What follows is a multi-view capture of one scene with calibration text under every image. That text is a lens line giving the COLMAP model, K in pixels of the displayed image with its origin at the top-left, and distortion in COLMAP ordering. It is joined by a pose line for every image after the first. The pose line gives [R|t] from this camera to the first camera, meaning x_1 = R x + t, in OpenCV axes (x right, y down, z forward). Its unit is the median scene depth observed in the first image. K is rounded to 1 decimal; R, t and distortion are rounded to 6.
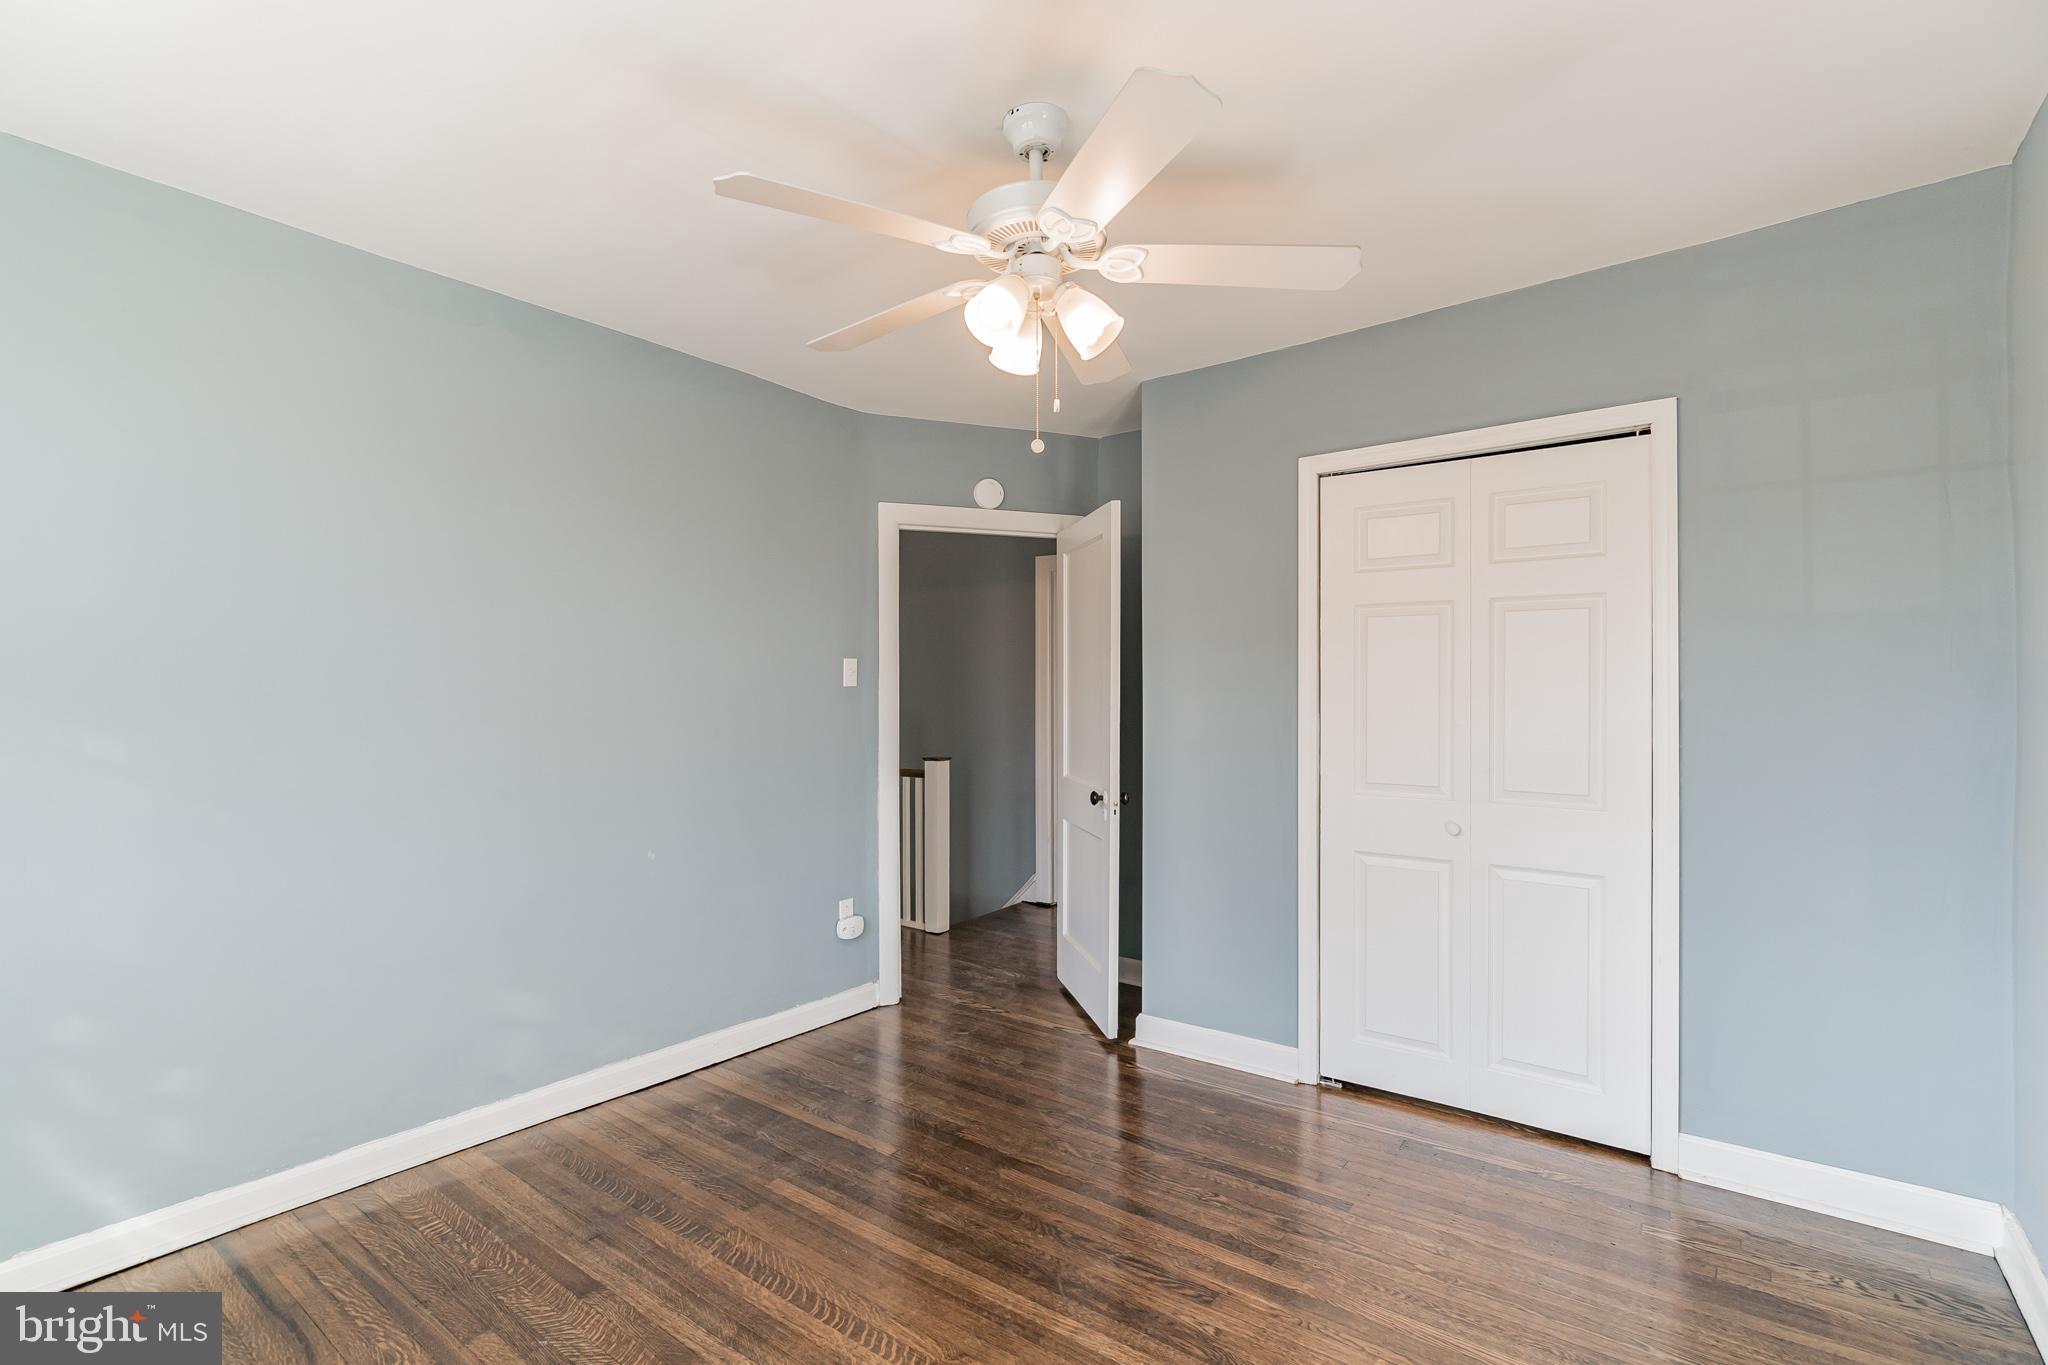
lens RADIAL K [[943.0, 0, 1032.2], [0, 943.0, 682.0], [0, 0, 1]] dist [-0.009464, 0.000737]
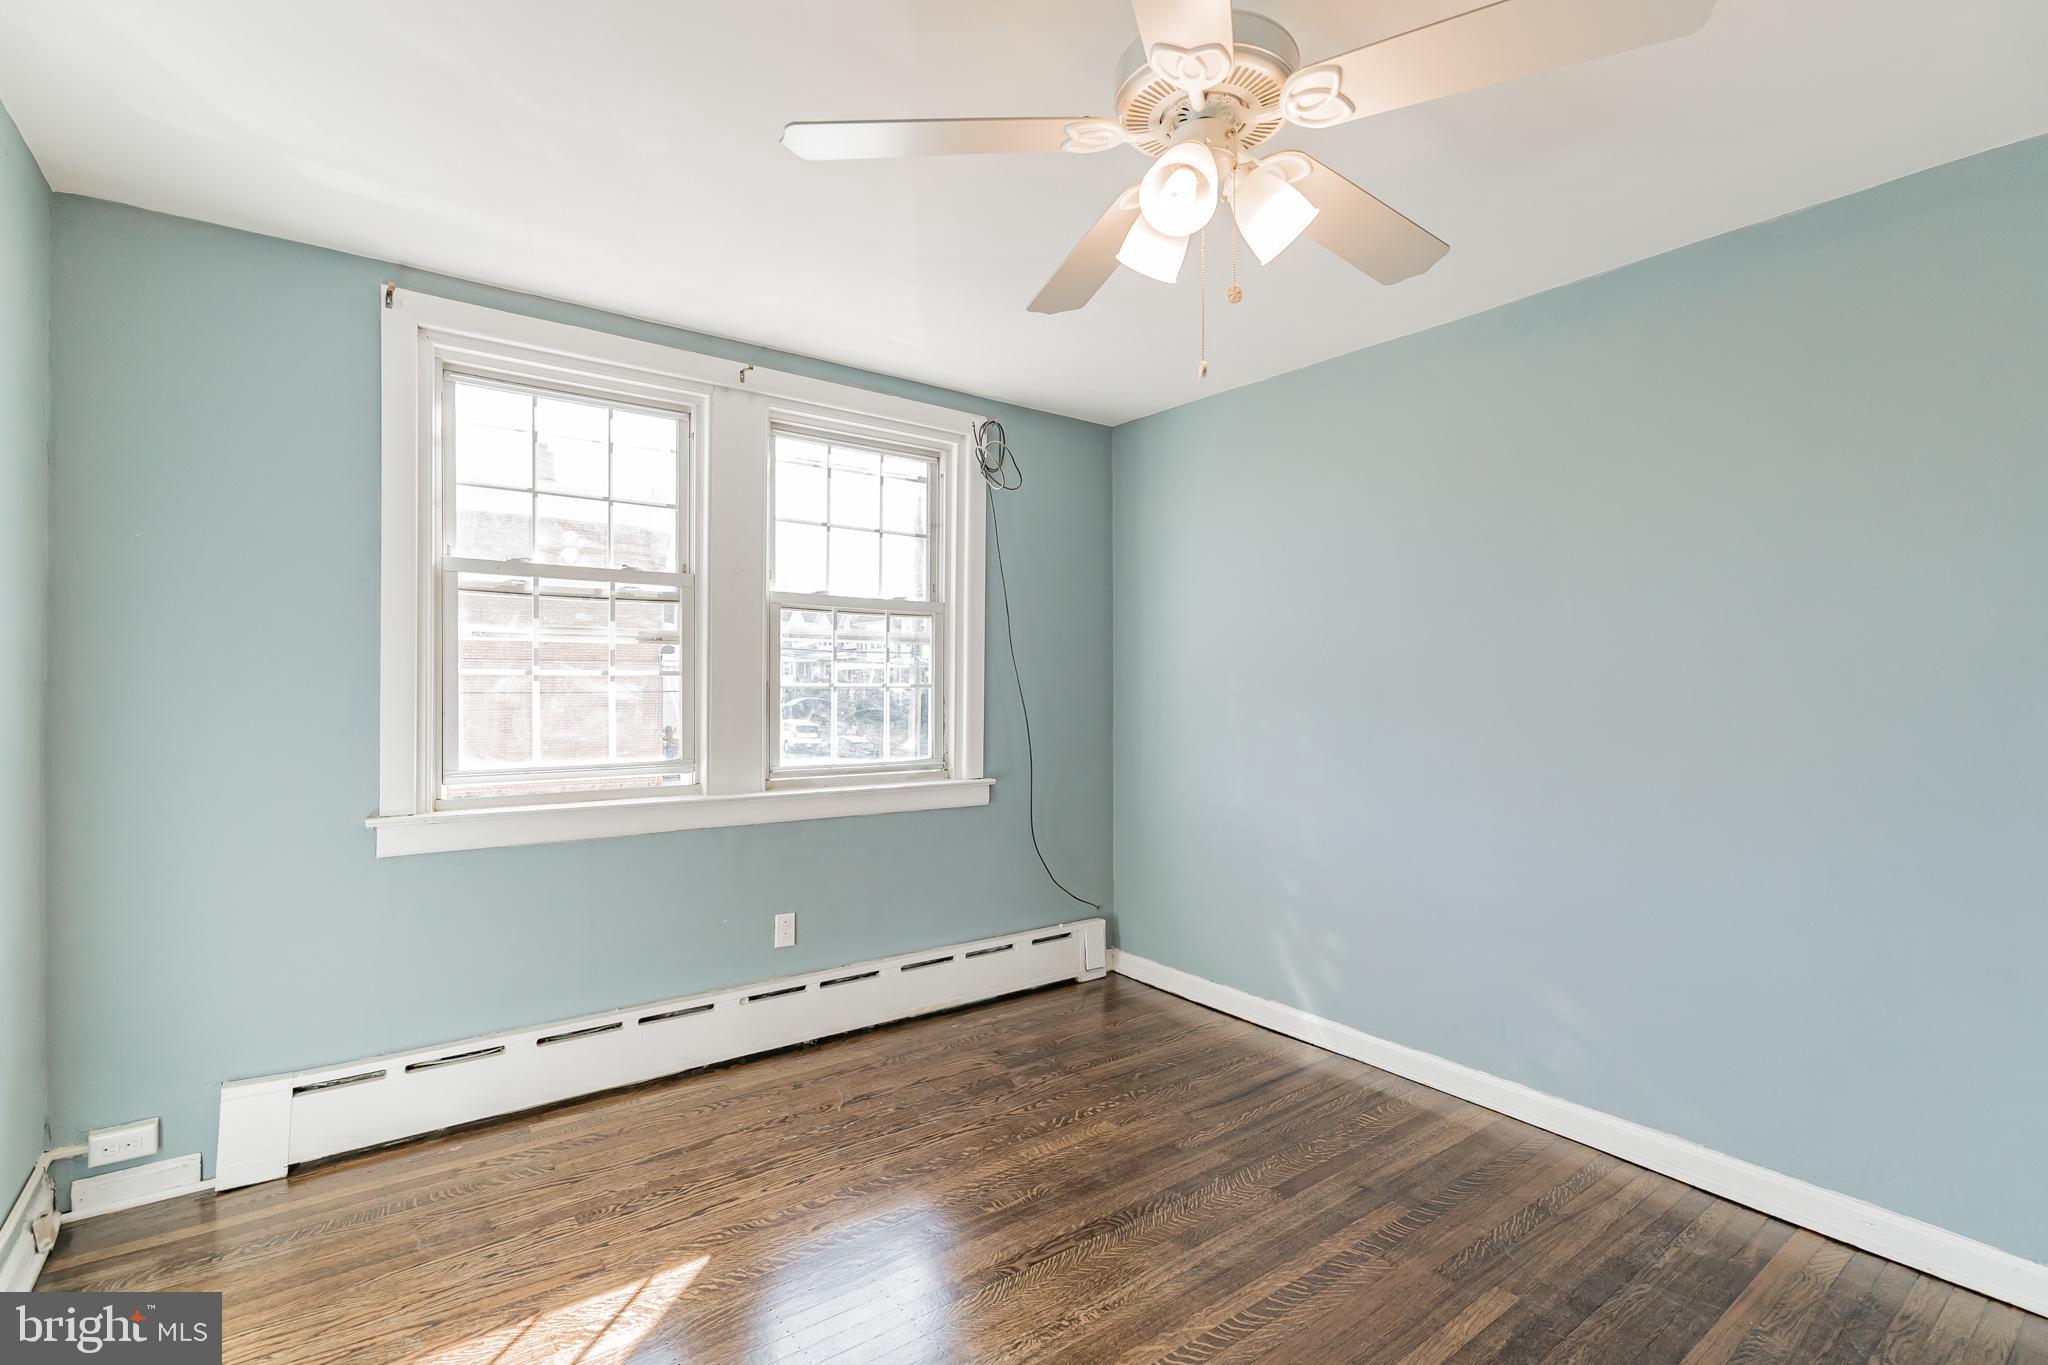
lens RADIAL K [[943.0, 0, 1028.5], [0, 943.0, 682.6], [0, 0, 1]] dist [-0.009464, 0.000737]
pose [[-0.281576, -0.003763, -0.959531, 0.660970], [0.009346, 0.999934, -0.006664, 0.007490], [0.959493, -0.010844, -0.281523, 0.894728]]
